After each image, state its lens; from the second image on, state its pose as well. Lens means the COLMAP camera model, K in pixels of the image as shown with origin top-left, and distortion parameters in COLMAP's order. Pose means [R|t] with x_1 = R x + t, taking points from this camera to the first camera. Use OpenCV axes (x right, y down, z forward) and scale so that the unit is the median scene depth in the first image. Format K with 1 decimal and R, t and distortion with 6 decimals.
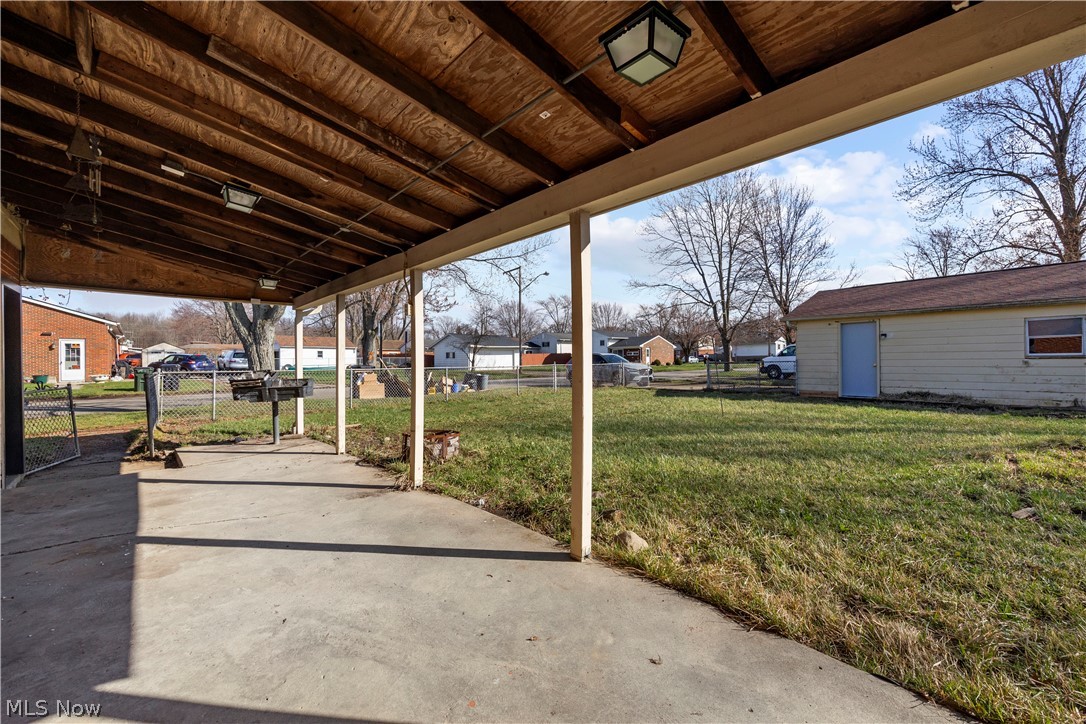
lens RADIAL K [[436.0, 0, 543.0], [0, 436.0, 362.0], [0, 0, 1]] dist [0.000833, -0.000024]
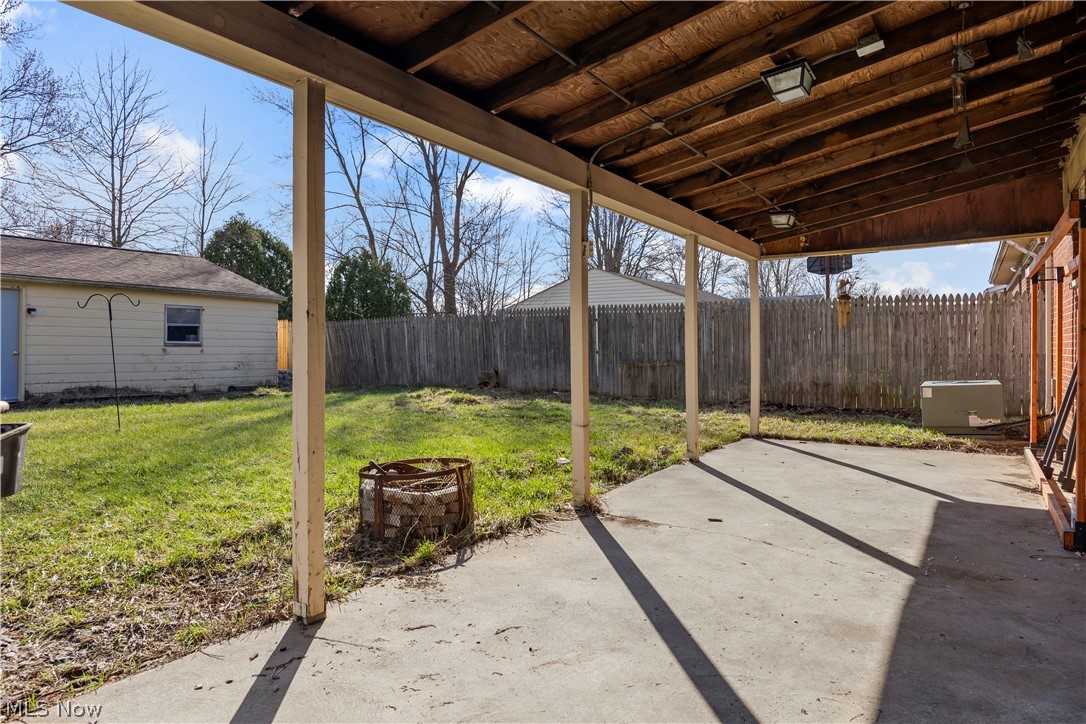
lens RADIAL K [[675.4, 0, 543.0], [0, 675.4, 362.0], [0, 0, 1]] dist [-0.005550, -0.001645]
pose [[-0.253654, -0.003827, 0.967287, -0.568174], [0.004795, 0.999975, 0.005214, 0.024605], [-0.967283, 0.005961, -0.253629, 0.578353]]
